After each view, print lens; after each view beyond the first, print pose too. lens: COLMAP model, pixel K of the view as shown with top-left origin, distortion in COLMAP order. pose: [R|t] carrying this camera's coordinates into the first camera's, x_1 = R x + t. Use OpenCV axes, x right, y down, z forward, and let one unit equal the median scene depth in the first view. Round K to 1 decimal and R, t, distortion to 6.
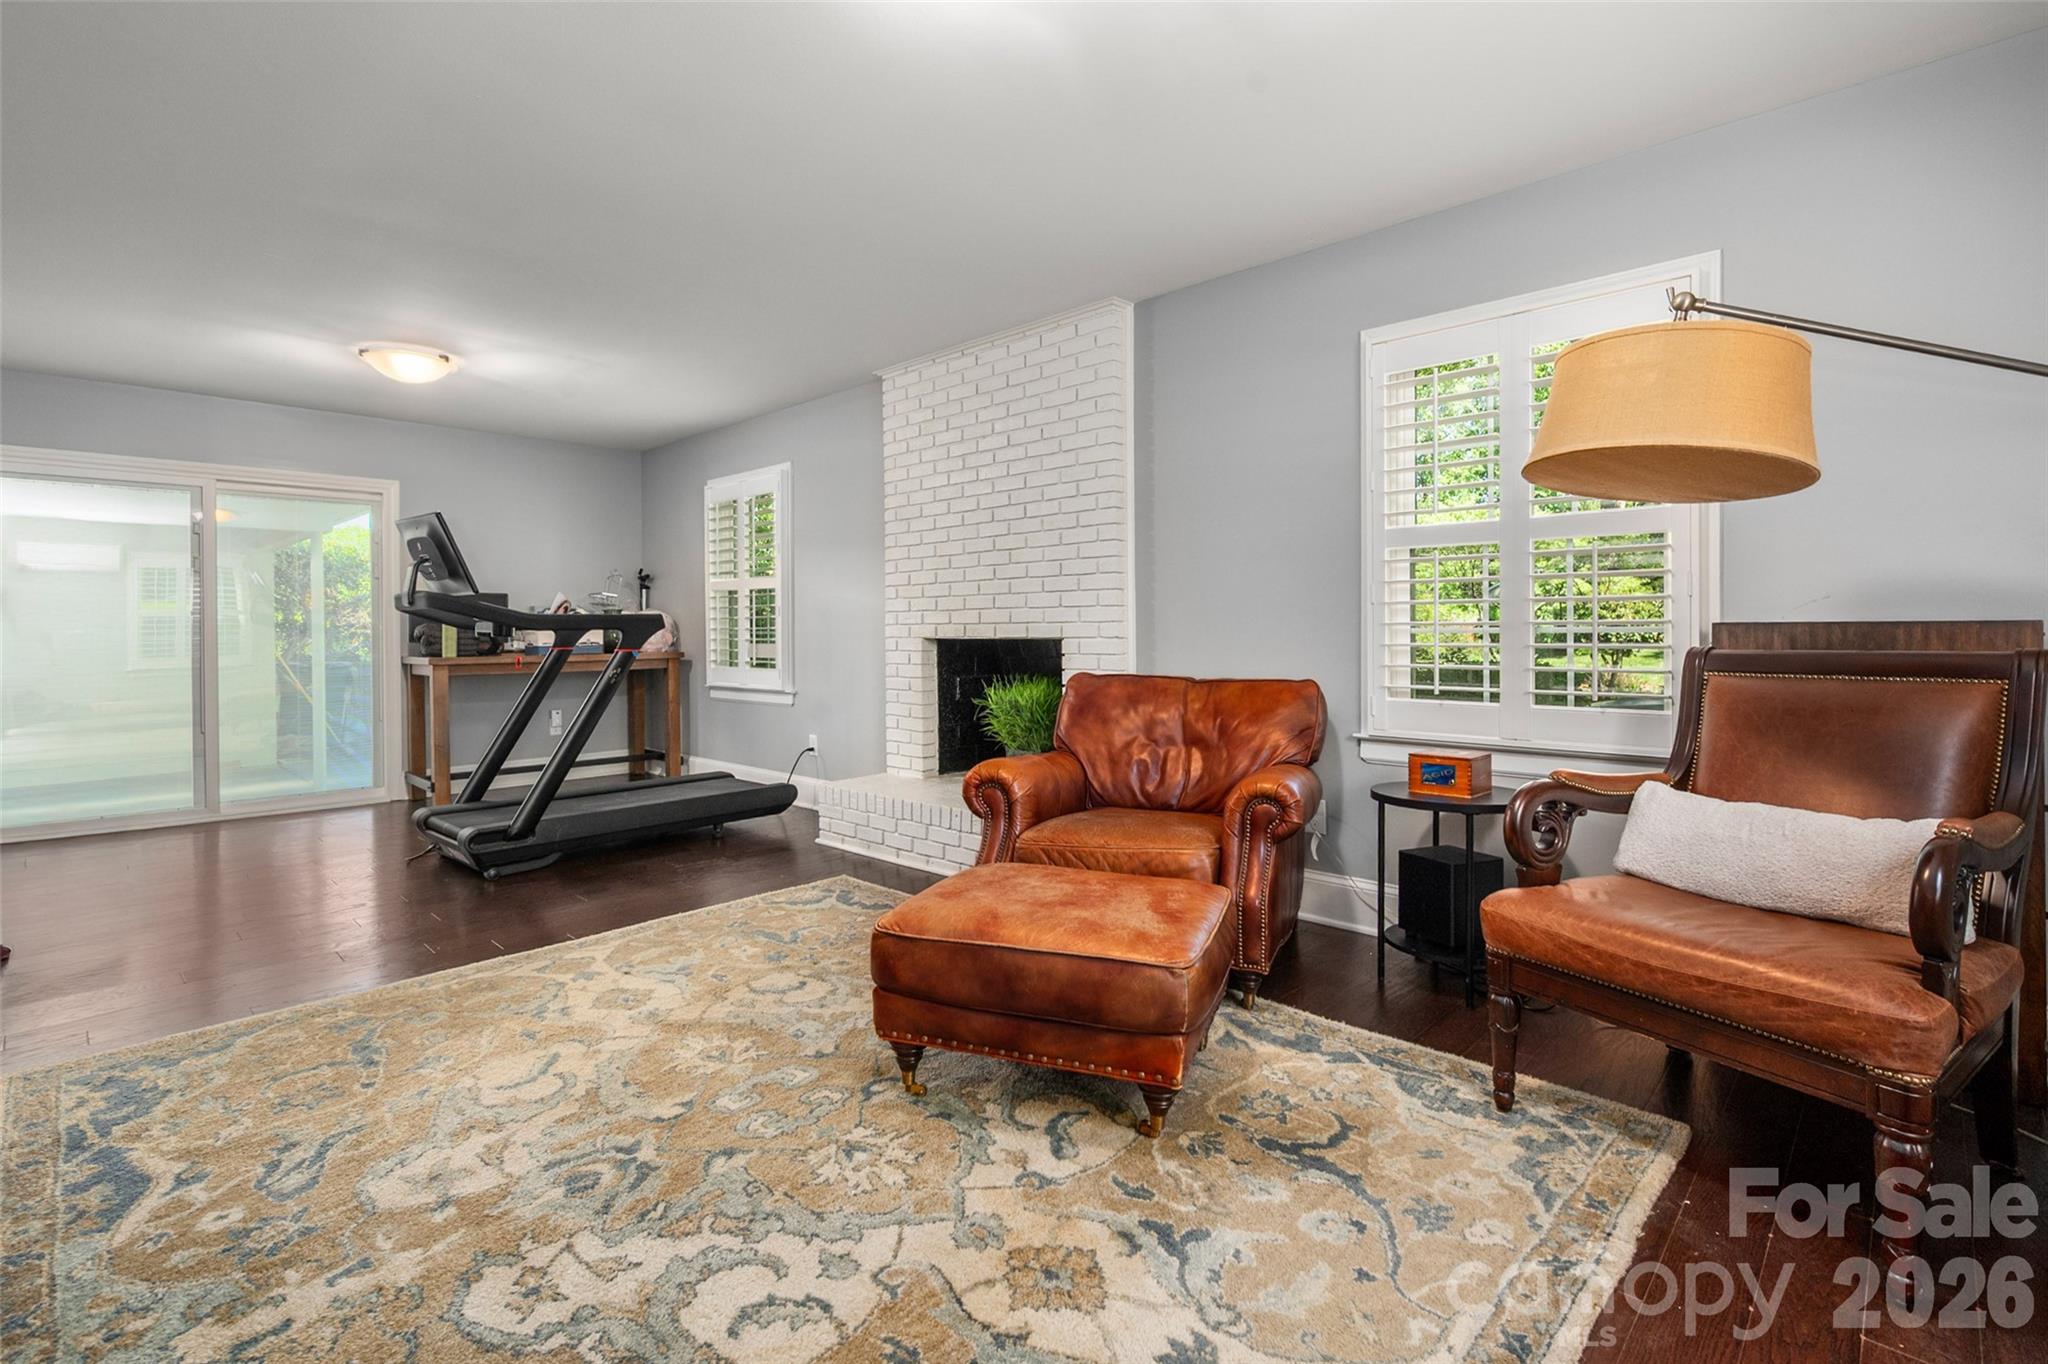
lens RADIAL K [[919.4, 0, 1020.5], [0, 919.4, 630.7], [0, 0, 1]] dist [0.002104, 0.001138]
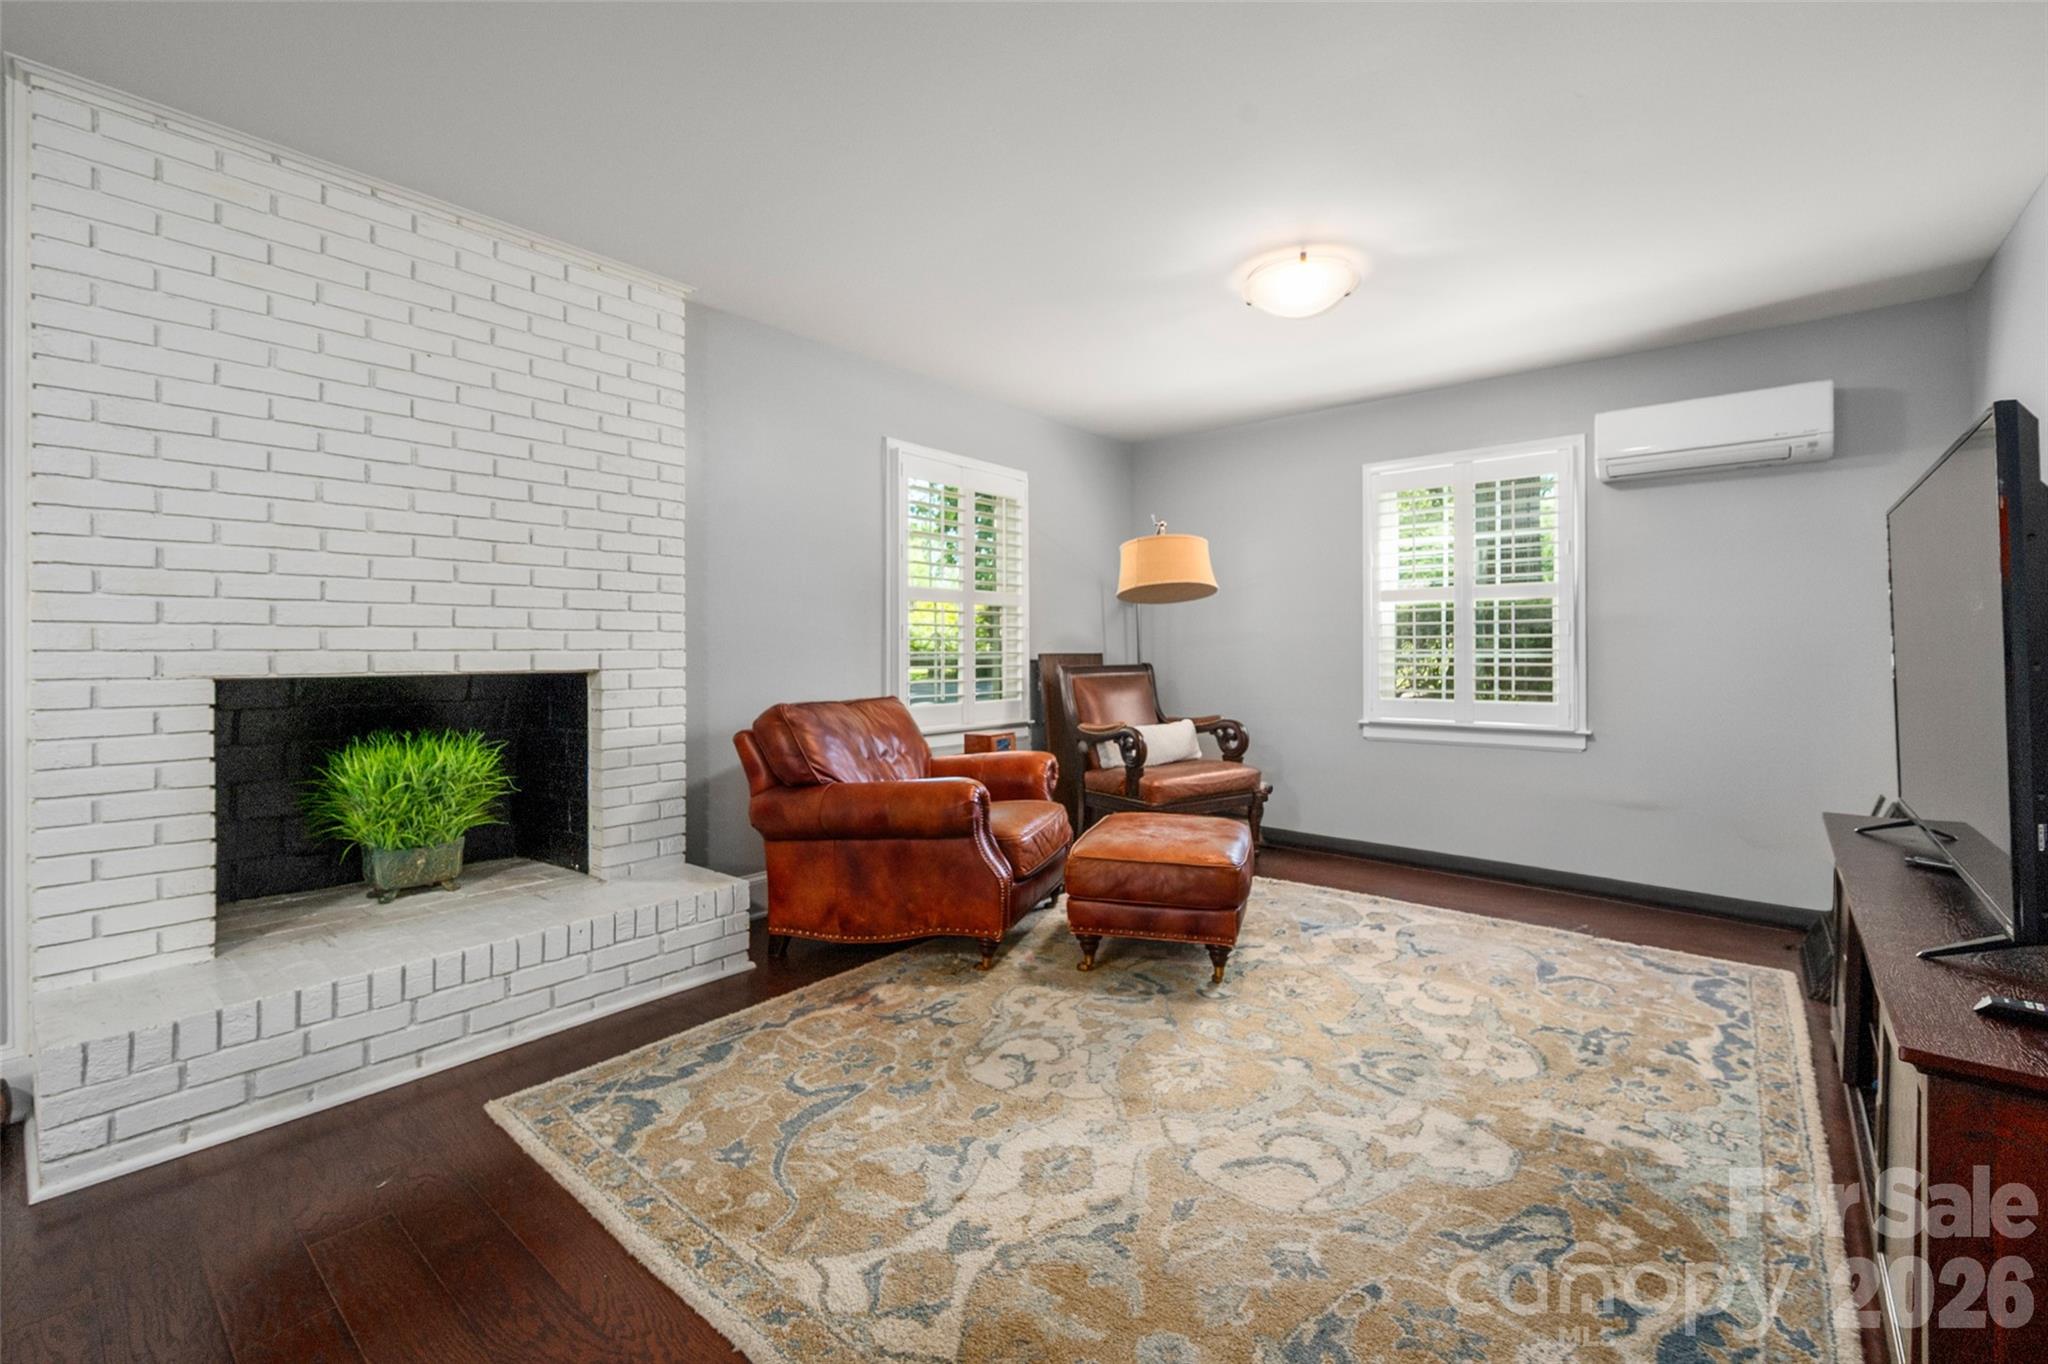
lens RADIAL K [[851.9, 0, 1047.2], [0, 851.9, 650.8], [0, 0, 1]] dist [0.000856, -0.000241]
pose [[-0.073051, 0.010331, 0.997275, -1.378824], [0.007962, 0.999921, -0.009775, 0.003365], [-0.997296, 0.007227, -0.073128, 1.323970]]
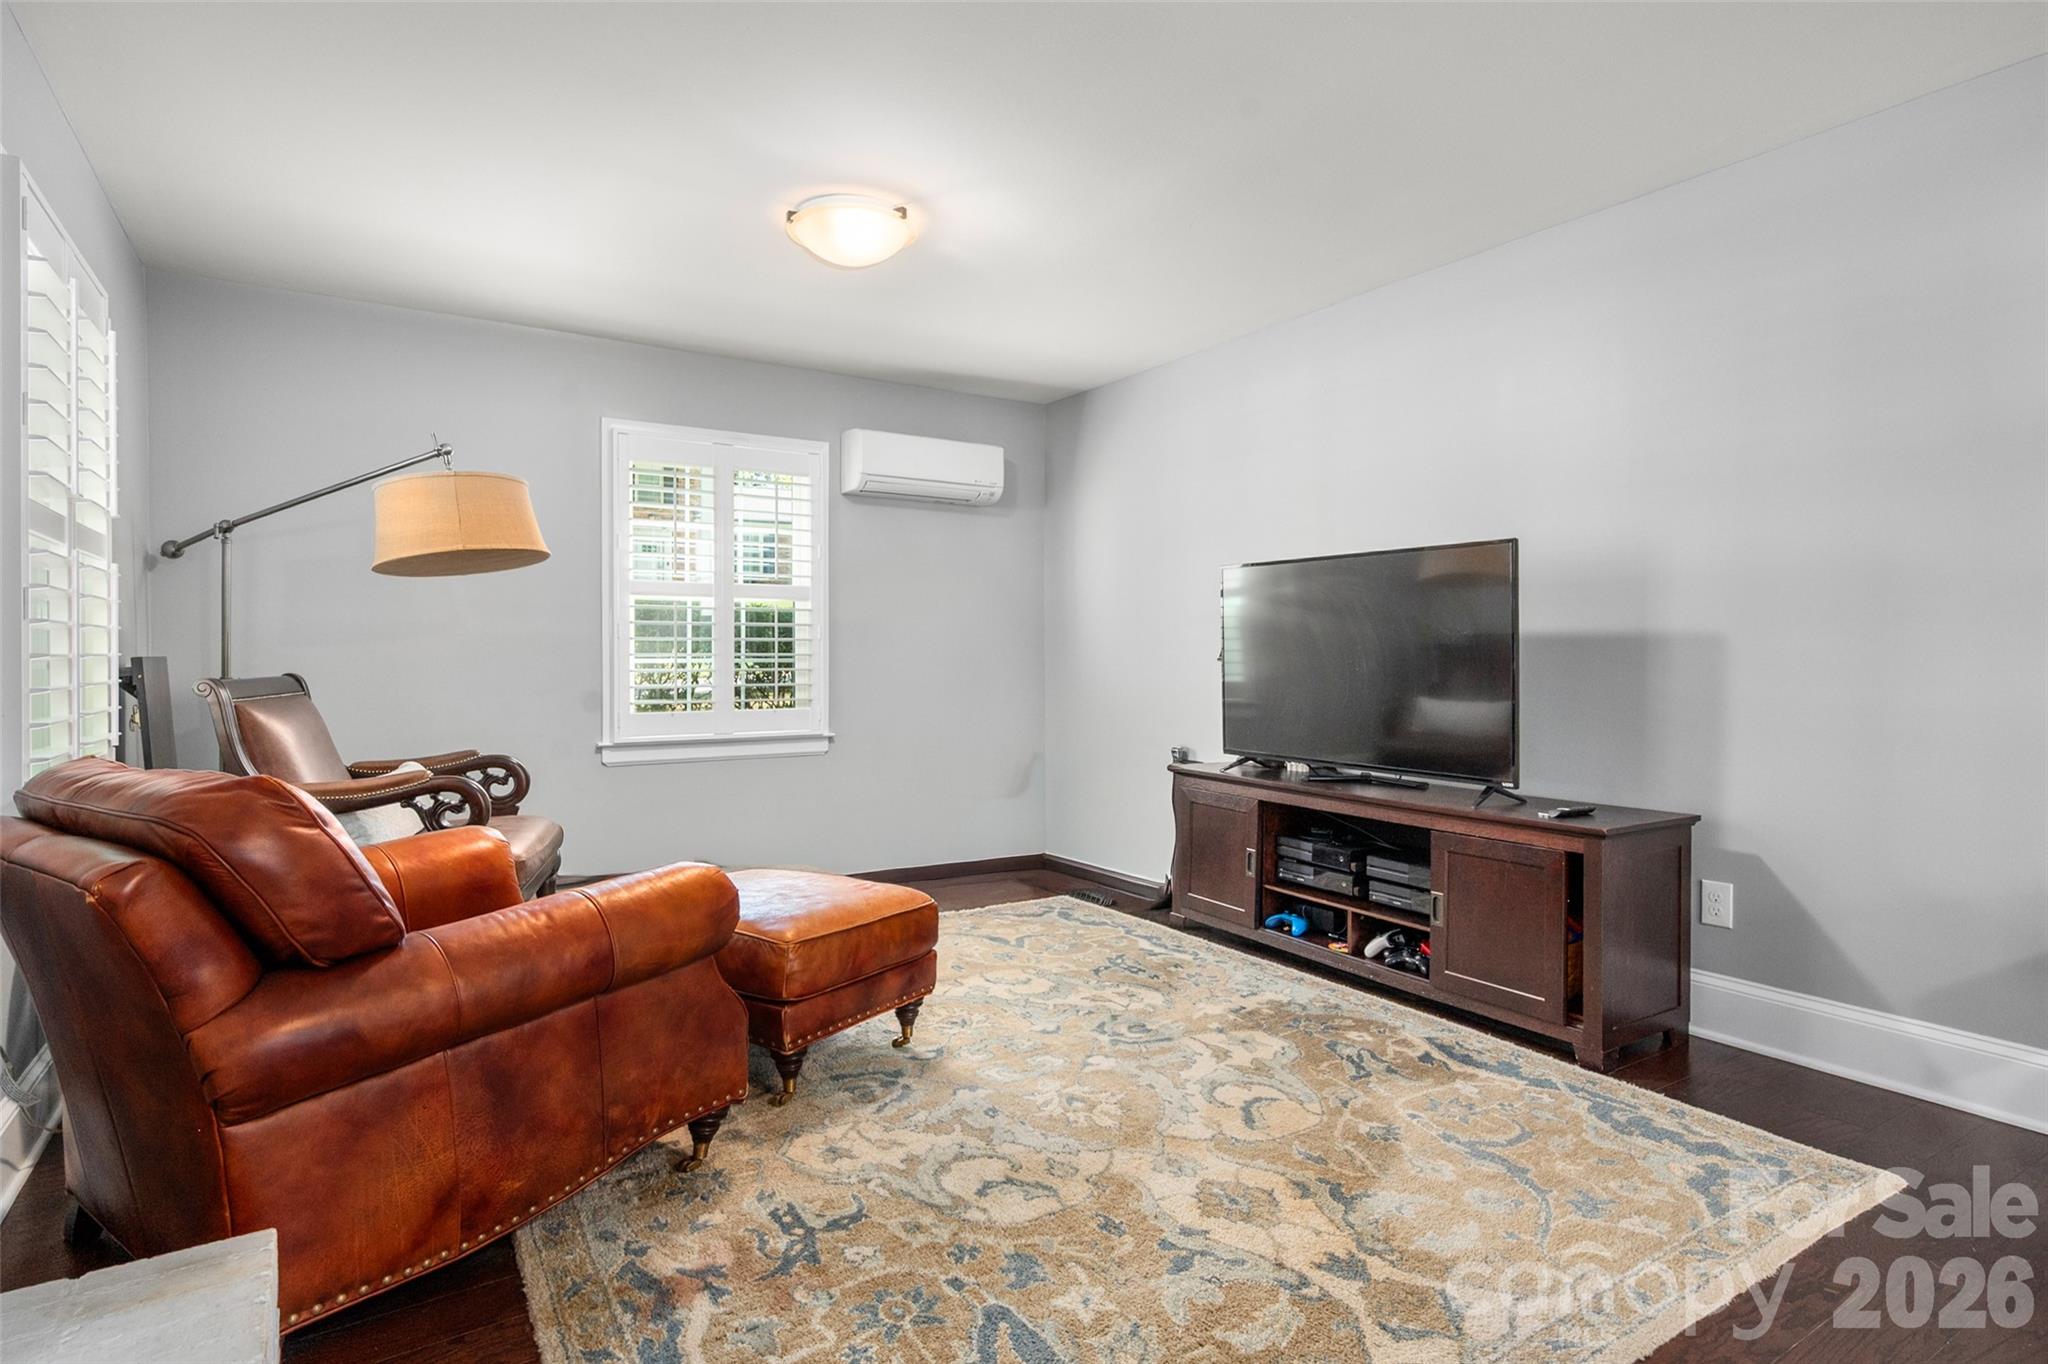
lens RADIAL K [[1071.6, 0, 1013.9], [0, 1071.6, 674.3], [0, 0, 1]] dist [0.002882, 0.000147]
pose [[-0.970402, 0.000845, 0.241494, -0.581822], [0.005494, 0.999812, 0.018579, -0.006257], [-0.241433, 0.019356, -0.970224, 2.262447]]
